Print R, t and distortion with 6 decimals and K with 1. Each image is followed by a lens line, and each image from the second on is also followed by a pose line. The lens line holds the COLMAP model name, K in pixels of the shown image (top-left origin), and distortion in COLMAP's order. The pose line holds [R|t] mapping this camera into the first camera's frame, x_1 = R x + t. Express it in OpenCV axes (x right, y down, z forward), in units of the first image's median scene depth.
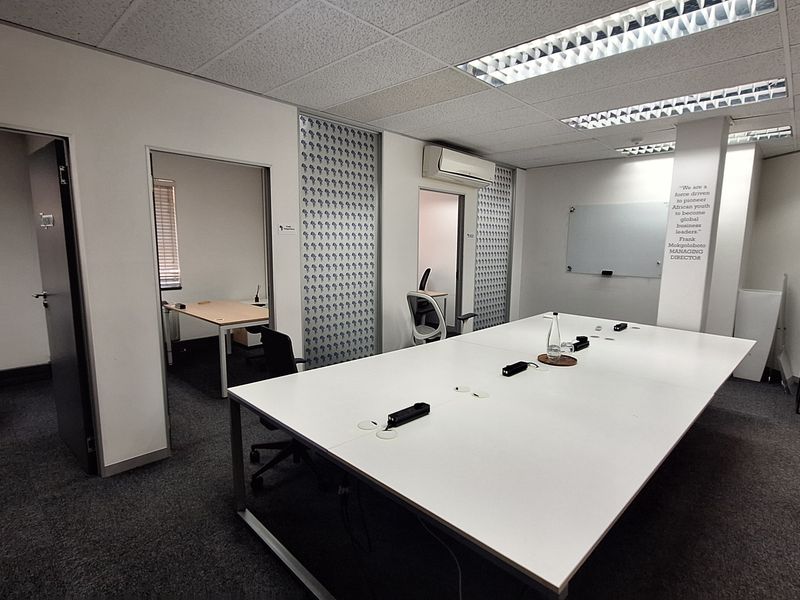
lens RADIAL K [[426.4, 0, 398.8], [0, 426.4, 294.6], [0, 0, 1]] dist [0.003703, 0.001879]
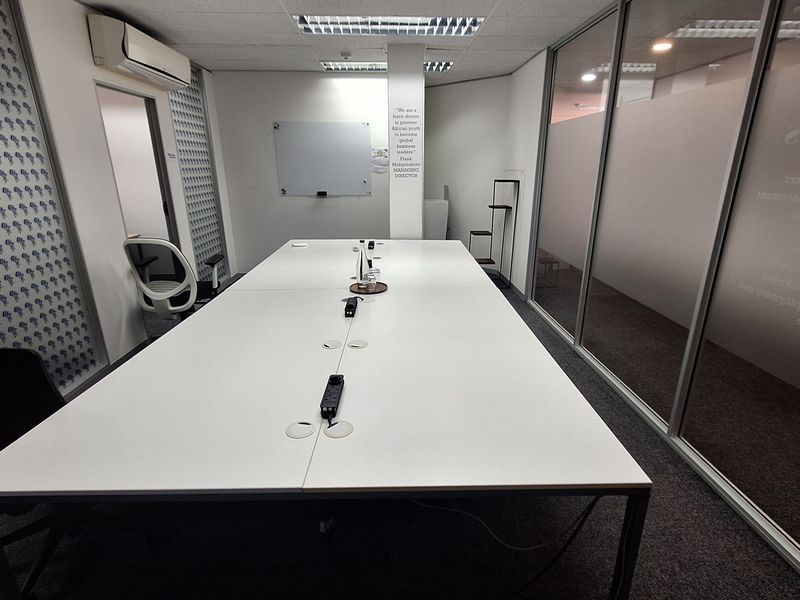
lens RADIAL K [[426.4, 0, 403.2], [0, 426.4, 300.9], [0, 0, 1]] dist [0.003703, 0.001879]
pose [[0.692788, -0.236288, 0.681331, -0.173613], [0.101268, 0.967311, 0.232496, -0.026607], [-0.713995, -0.092074, 0.694070, 0.170020]]
